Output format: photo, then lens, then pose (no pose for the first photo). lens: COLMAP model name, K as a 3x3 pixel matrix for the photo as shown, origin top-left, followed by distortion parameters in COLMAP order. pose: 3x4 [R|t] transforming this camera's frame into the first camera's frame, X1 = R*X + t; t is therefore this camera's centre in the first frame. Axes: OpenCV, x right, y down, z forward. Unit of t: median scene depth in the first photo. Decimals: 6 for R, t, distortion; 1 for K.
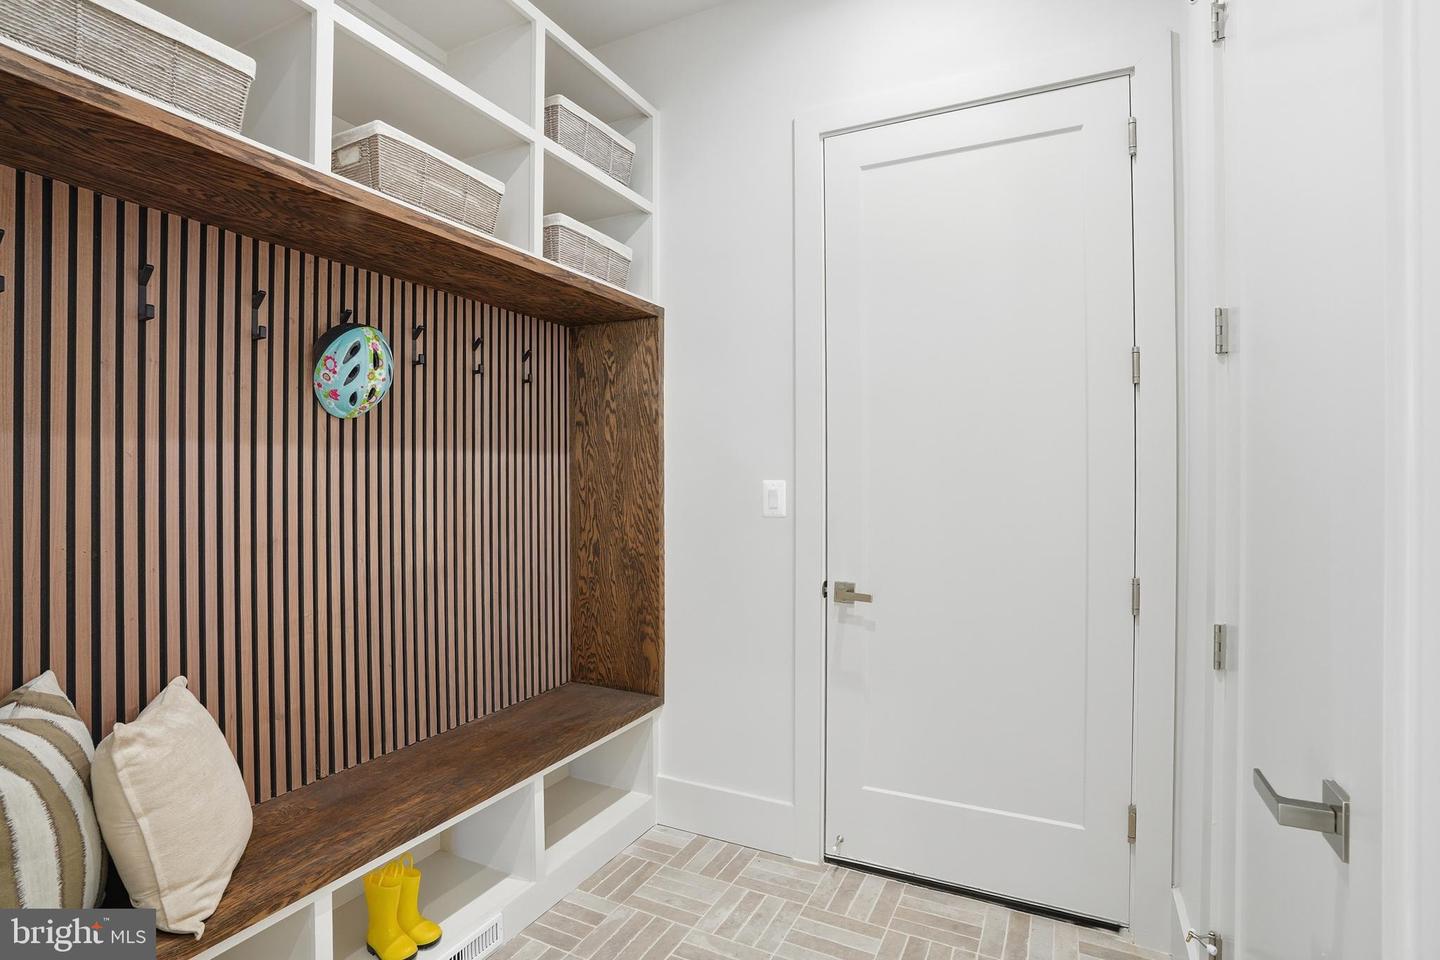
lens RADIAL K [[734.8, 0, 720.0], [0, 734.8, 480.0], [0, 0, 1]] dist [-0.003533, -0.000652]
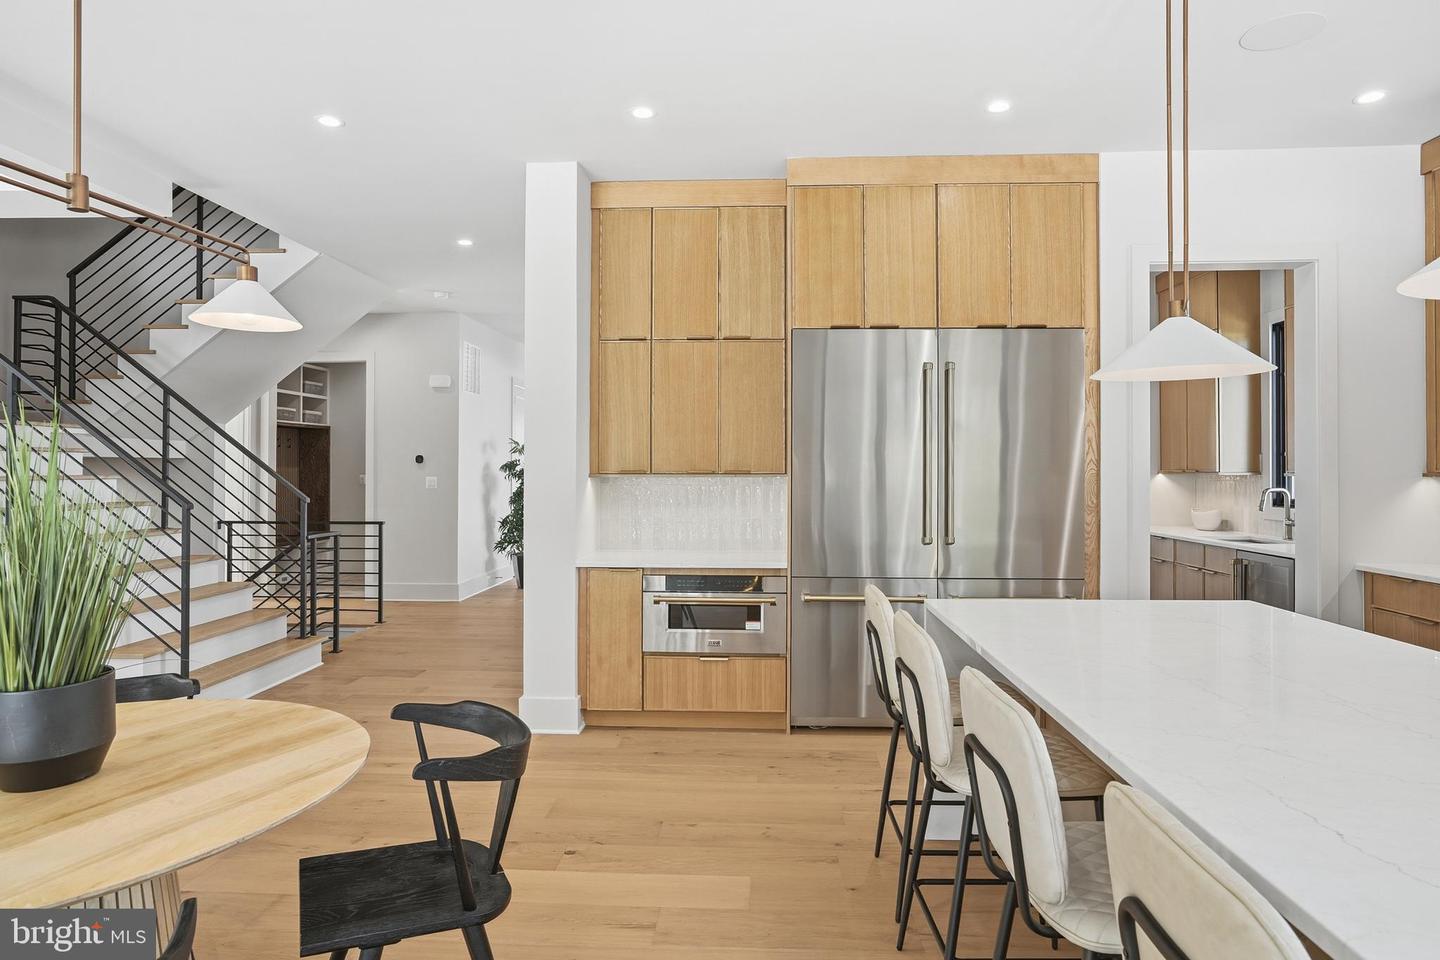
lens RADIAL K [[860.8, 0, 714.8], [0, 860.8, 472.9], [0, 0, 1]] dist [-0.015601, -0.000307]
pose [[0.922786, 0.004401, 0.385288, 0.038074], [-0.003487, 0.999989, -0.003072, -0.009013], [-0.385298, 0.001492, 0.922791, -3.836781]]
